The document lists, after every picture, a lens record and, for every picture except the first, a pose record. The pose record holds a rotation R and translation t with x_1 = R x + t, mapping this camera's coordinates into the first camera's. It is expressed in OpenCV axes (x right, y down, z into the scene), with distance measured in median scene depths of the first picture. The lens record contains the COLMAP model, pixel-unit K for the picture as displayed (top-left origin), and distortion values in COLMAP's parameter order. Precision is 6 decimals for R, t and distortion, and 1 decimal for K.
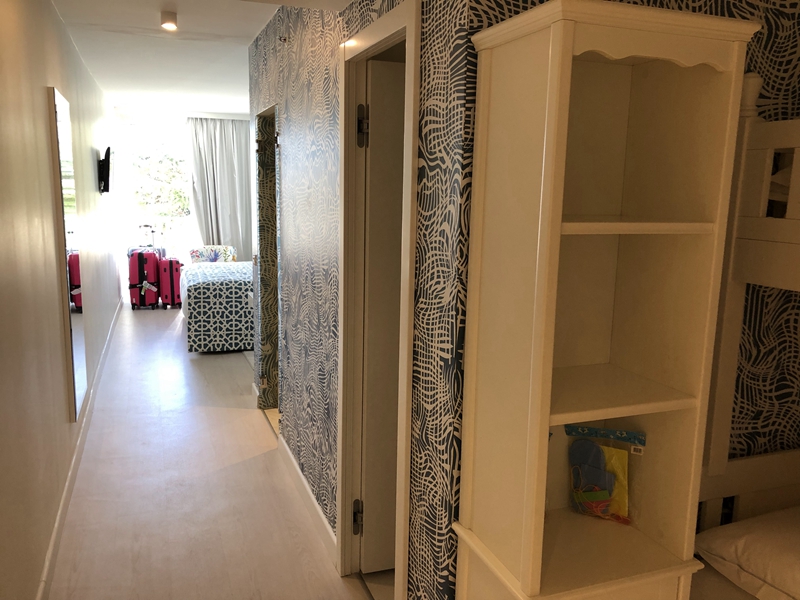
lens RADIAL K [[644.2, 0, 398.5], [0, 644.2, 297.5], [0, 0, 1]] dist [0.032180, 0.003447]
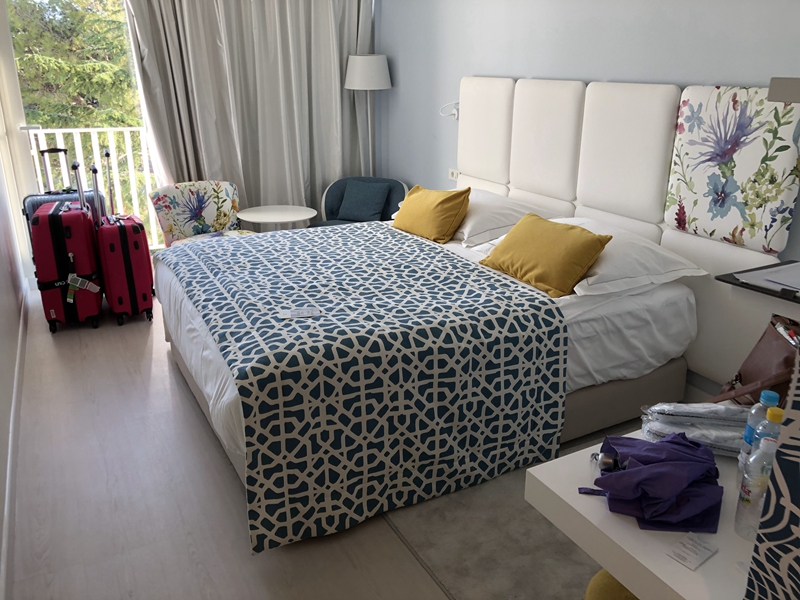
lens RADIAL K [[644.2, 0, 402.4], [0, 644.2, 299.7], [0, 0, 1]] dist [0.032180, 0.003447]
pose [[0.991444, -0.057411, 0.117227, -0.273340], [0.035693, 0.983094, 0.179592, -0.111914], [-0.125555, -0.173871, 0.976732, 0.656991]]
